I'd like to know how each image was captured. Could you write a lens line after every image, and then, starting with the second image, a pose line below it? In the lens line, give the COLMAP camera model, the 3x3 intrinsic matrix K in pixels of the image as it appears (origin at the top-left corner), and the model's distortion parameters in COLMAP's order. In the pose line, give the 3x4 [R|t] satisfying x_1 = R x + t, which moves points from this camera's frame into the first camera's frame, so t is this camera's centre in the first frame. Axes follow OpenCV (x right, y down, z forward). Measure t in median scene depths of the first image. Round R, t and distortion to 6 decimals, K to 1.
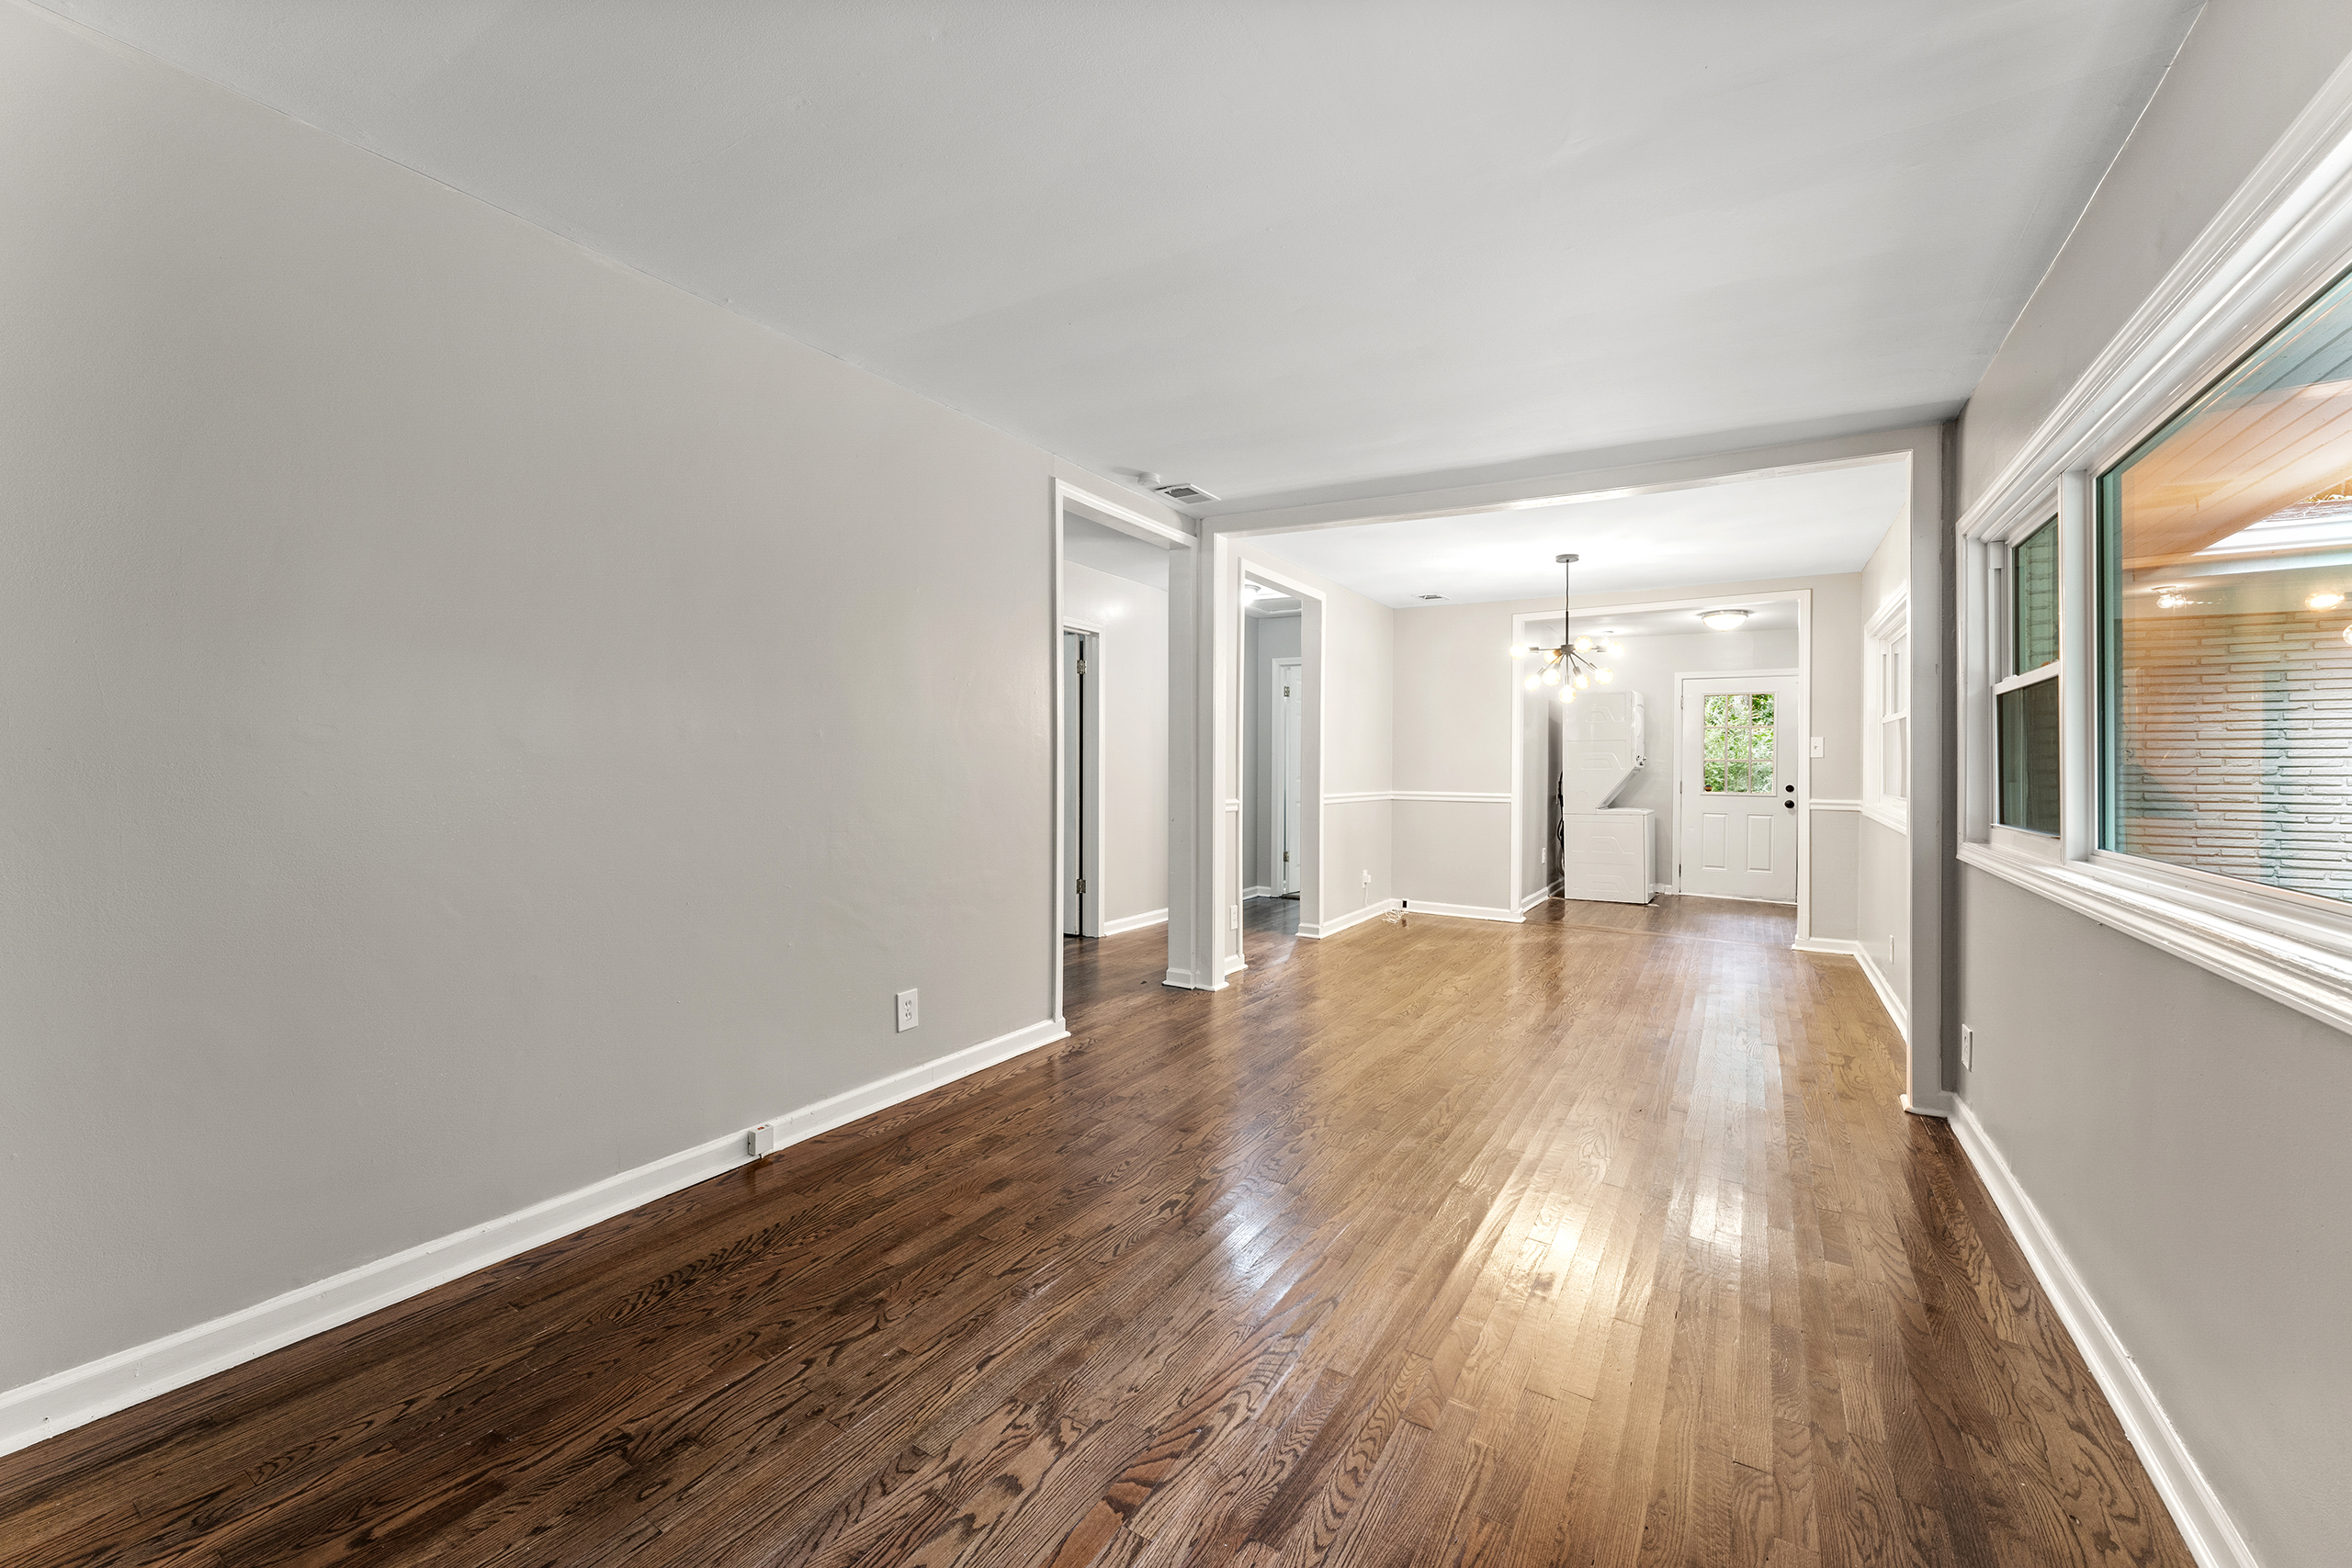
lens RADIAL K [[932.7, 0, 1175.8], [0, 932.7, 762.3], [0, 0, 1]] dist [-0.001314, -0.000335]
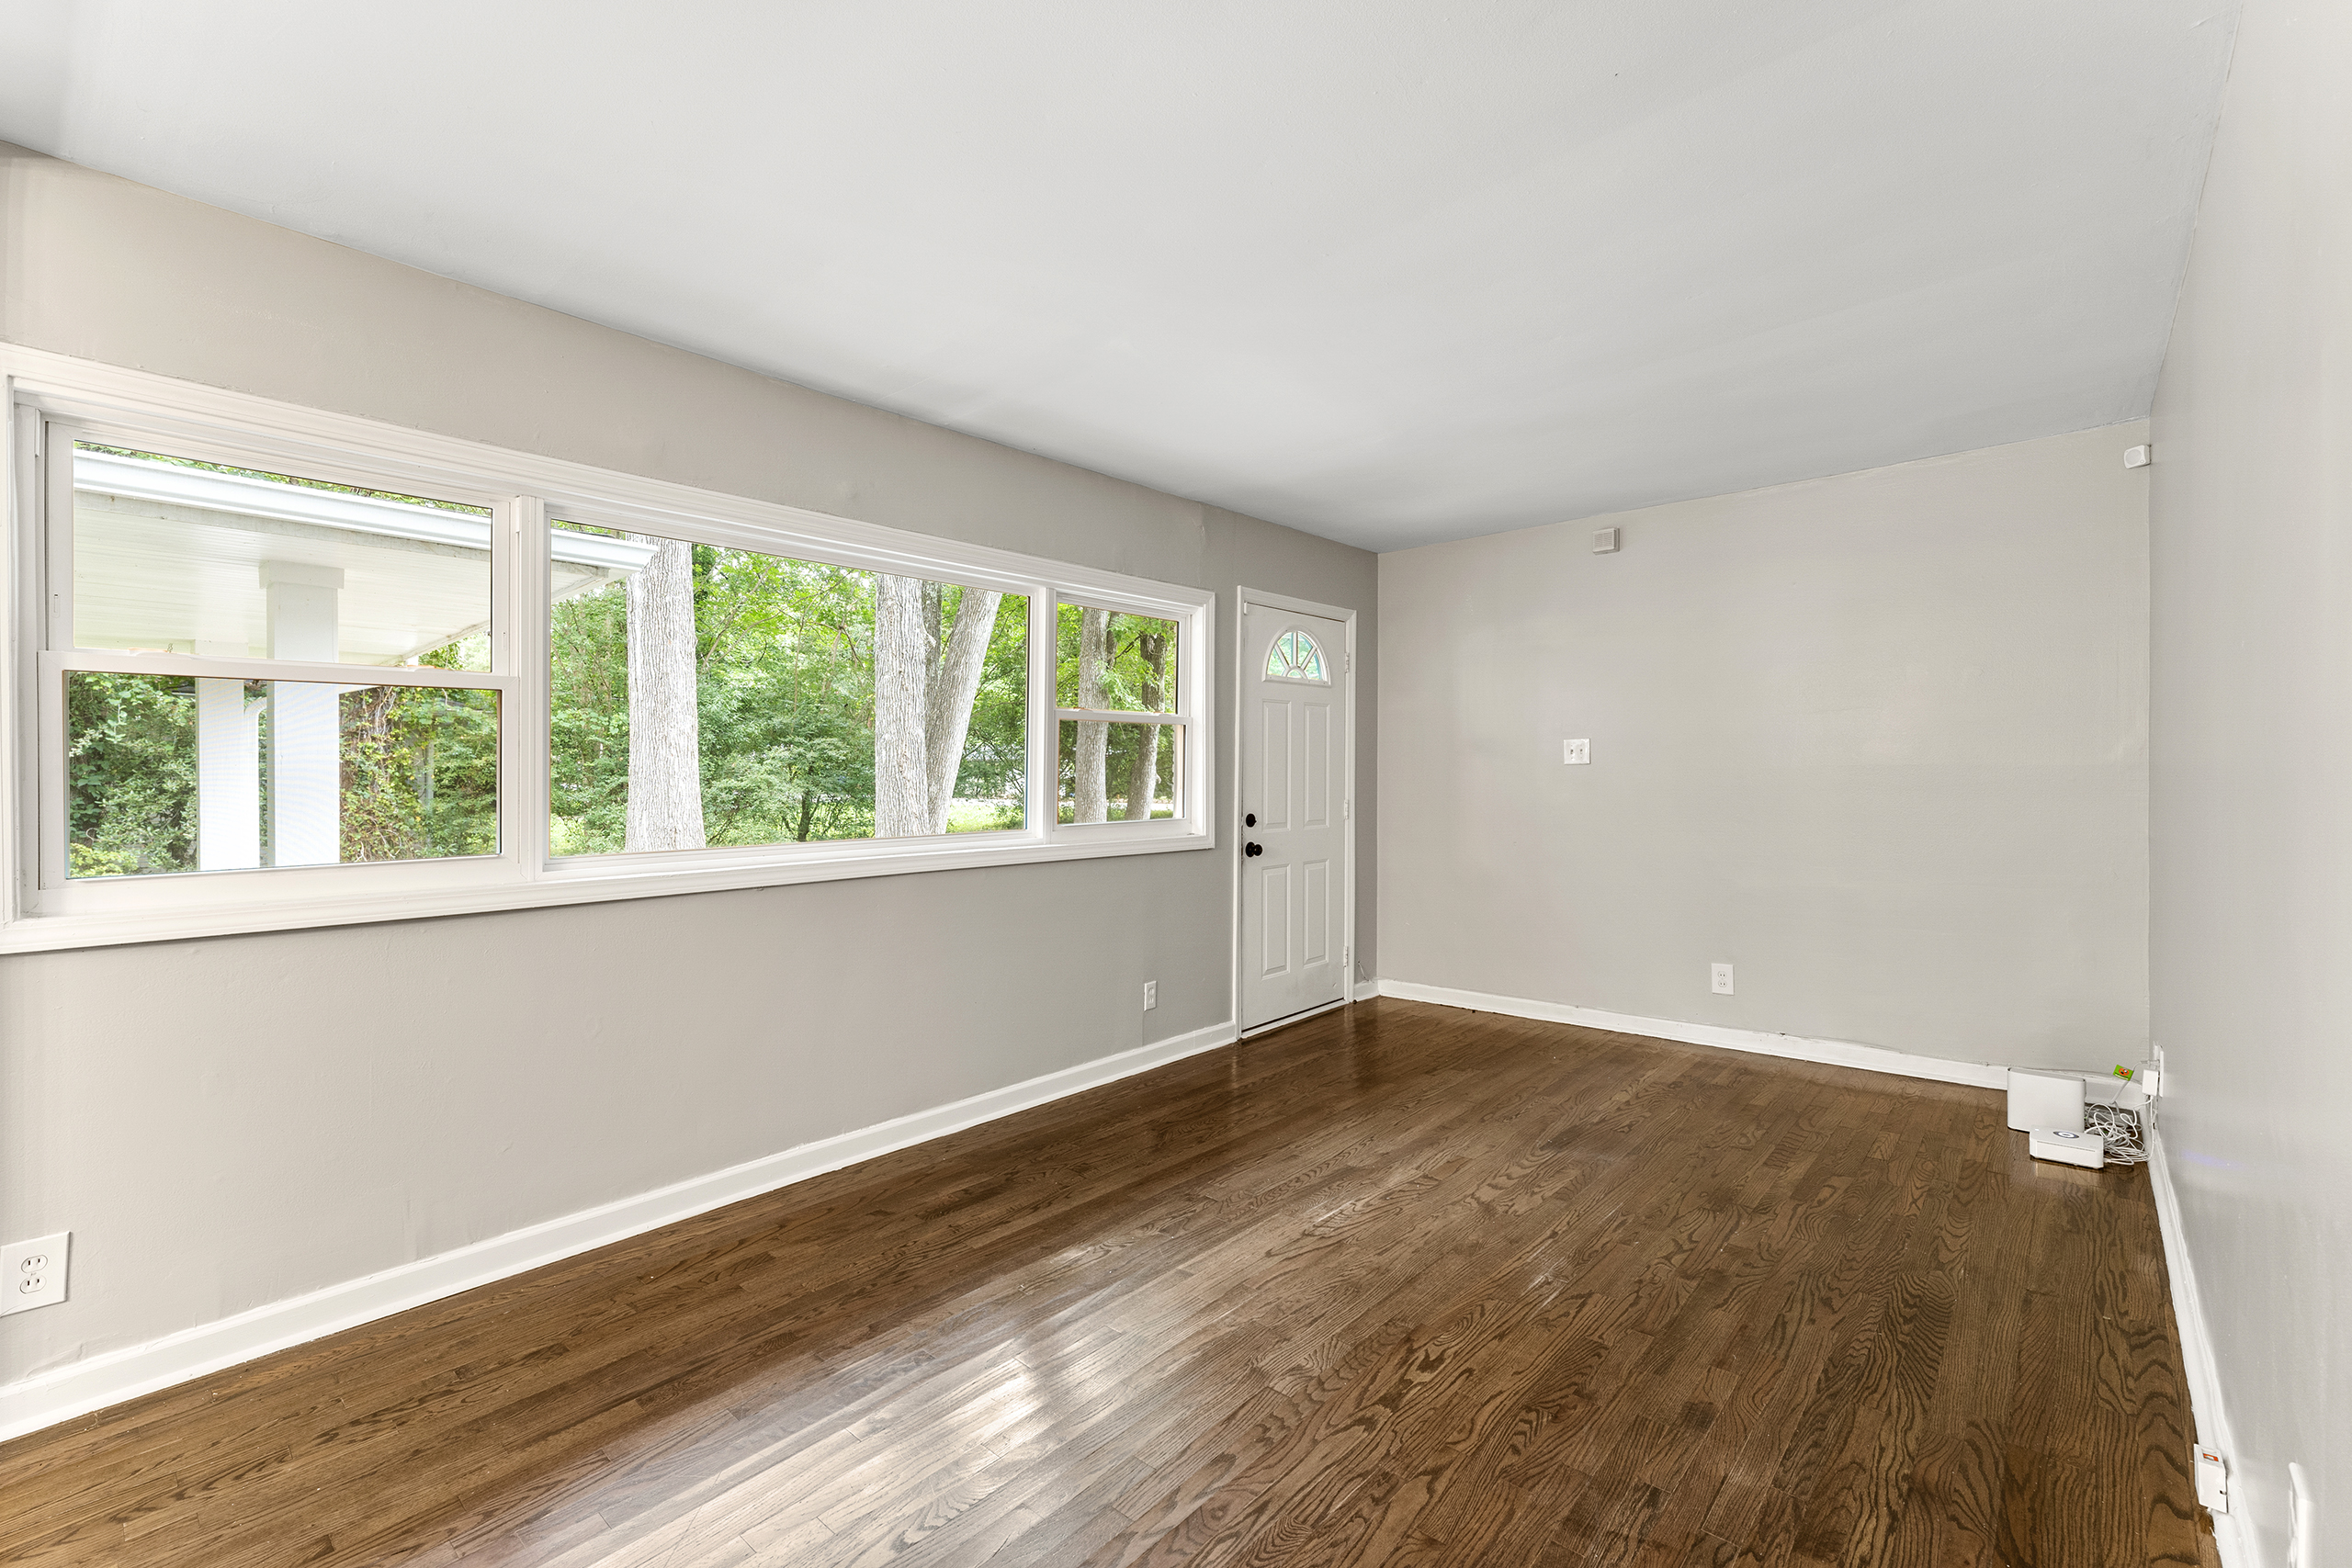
lens RADIAL K [[994.0, 0, 1170.2], [0, 994.0, 784.9], [0, 0, 1]] dist [-0.006750, 0.000103]
pose [[-0.983764, -0.006733, 0.179339, 0.024706], [-0.004744, 0.999922, 0.011517, -0.003648], [-0.179402, 0.010479, -0.983720, 0.731326]]
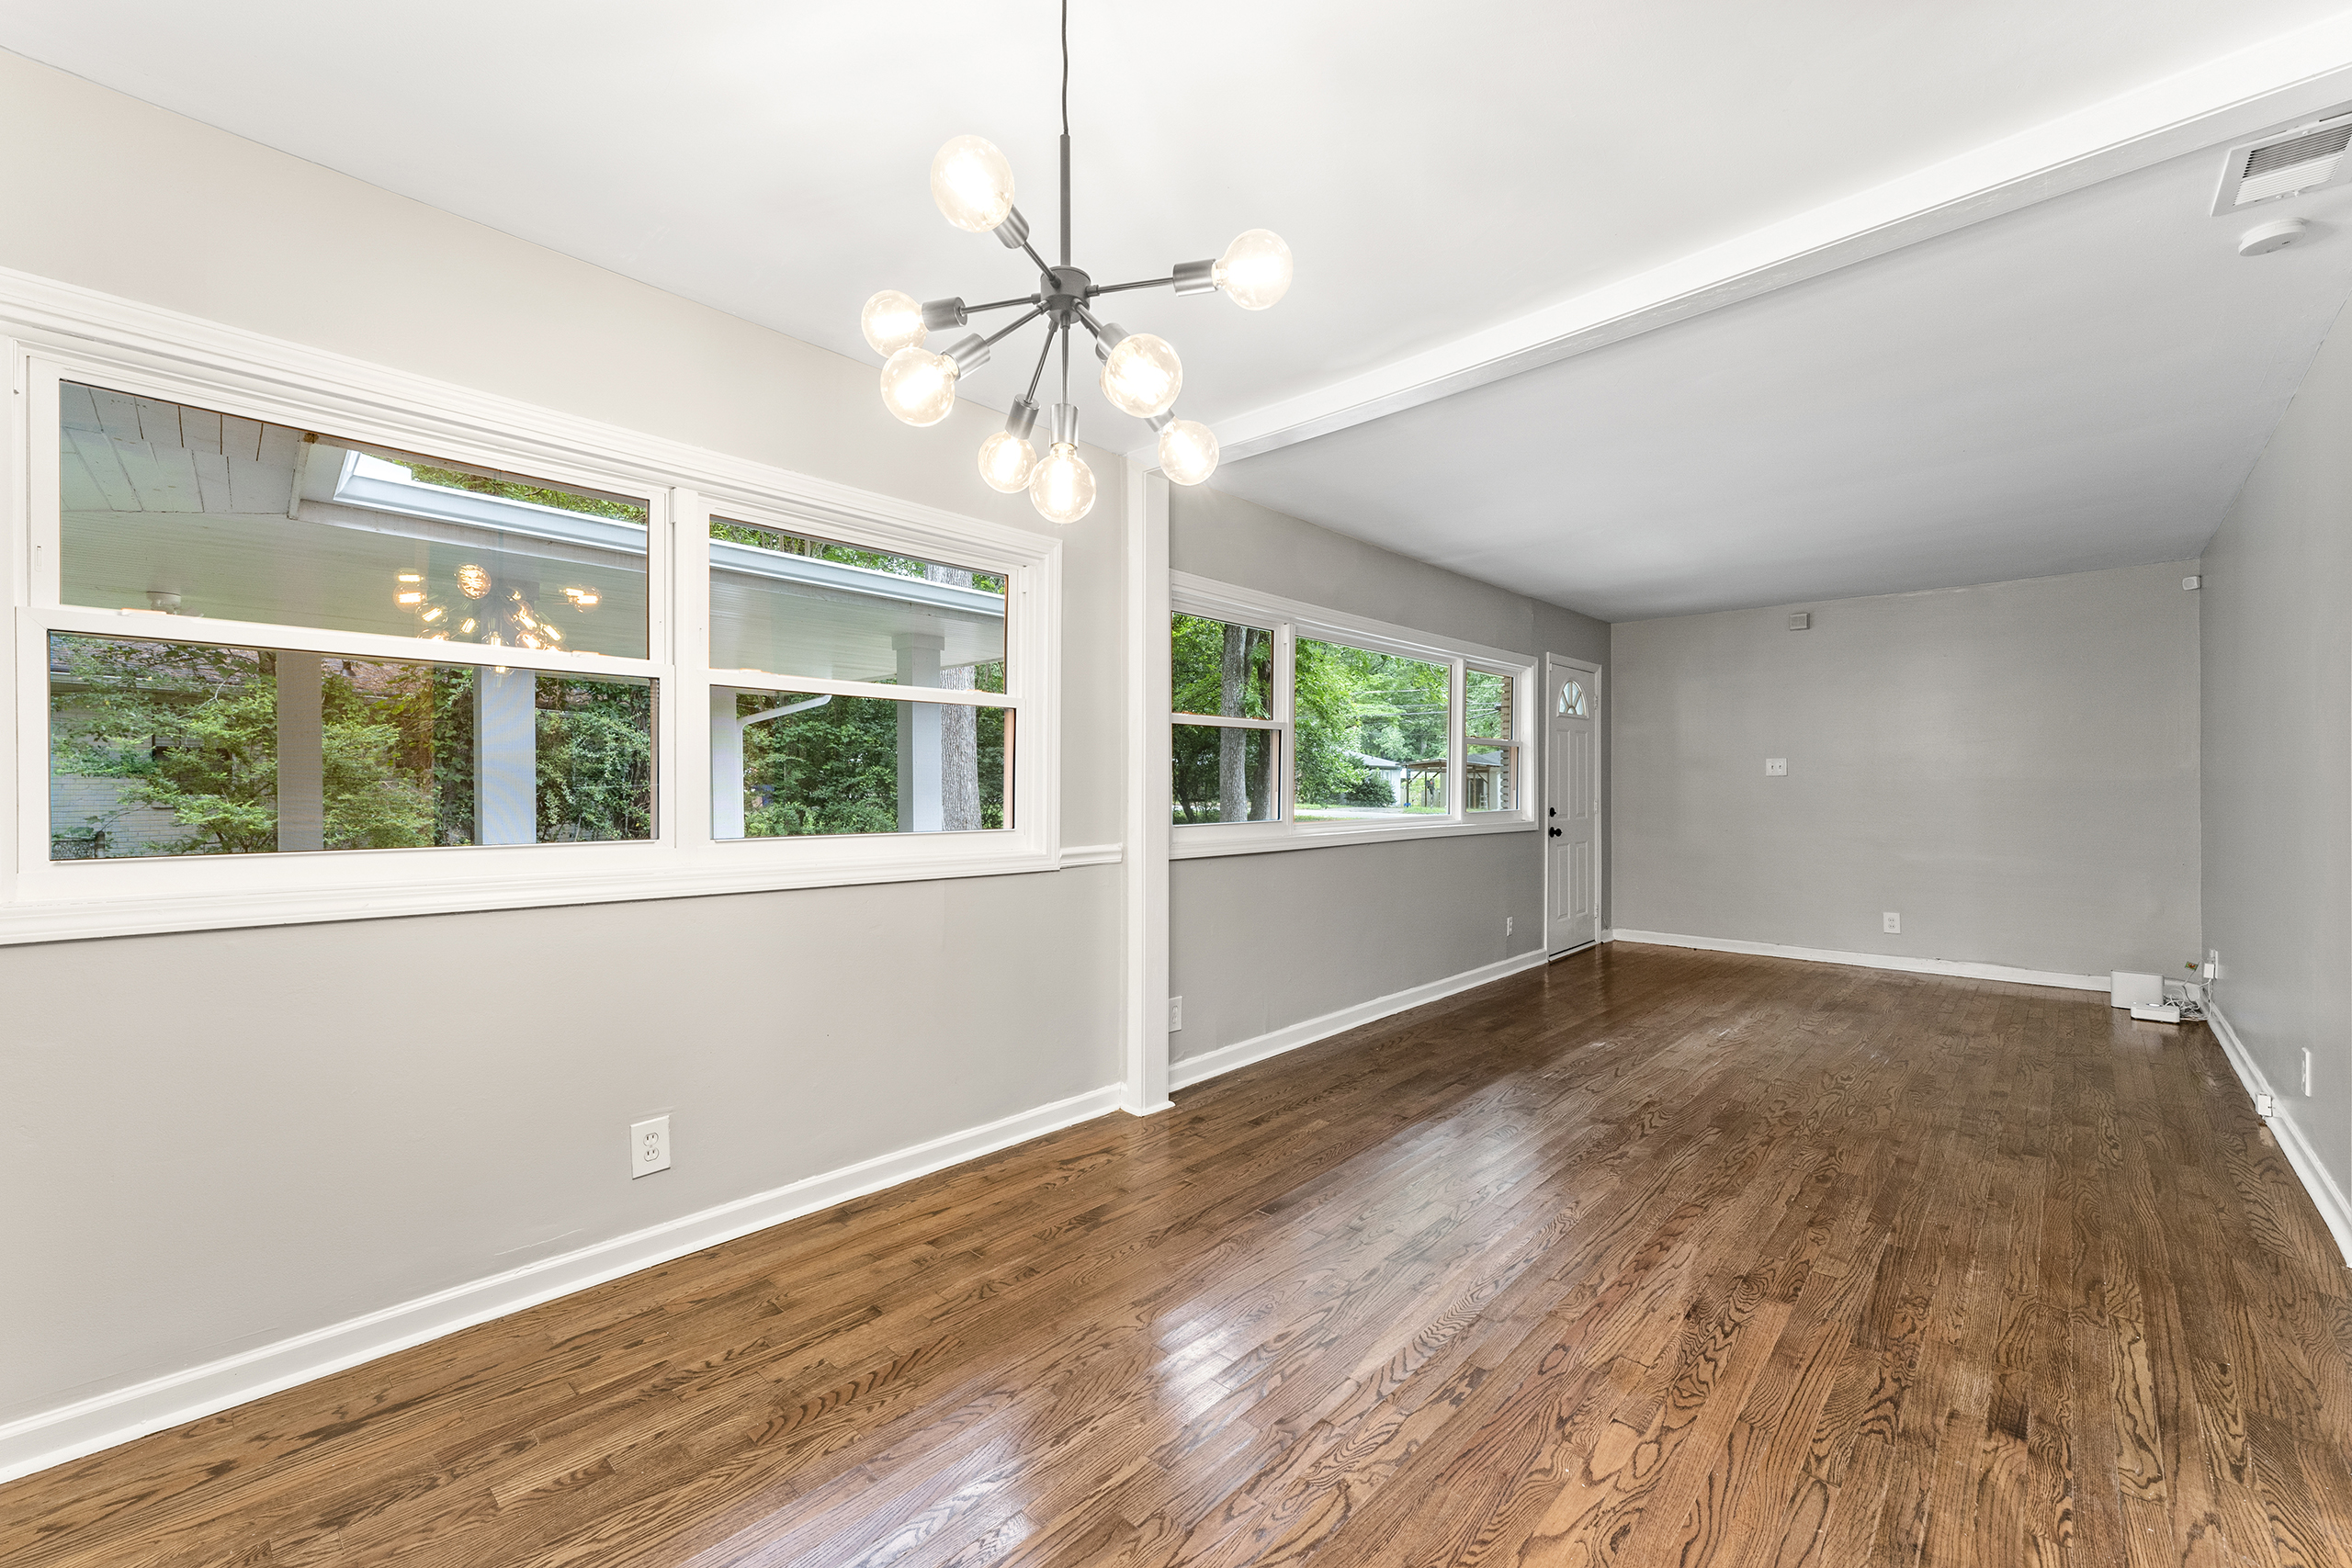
lens RADIAL K [[932.7, 0, 1167.4], [0, 932.7, 776.5], [0, 0, 1]] dist [-0.001314, -0.000335]
pose [[-0.977859, -0.013712, 0.208814, 0.303580], [-0.014786, 0.999884, -0.003581, 0.002499], [-0.208741, -0.006589, -0.977949, 1.080163]]
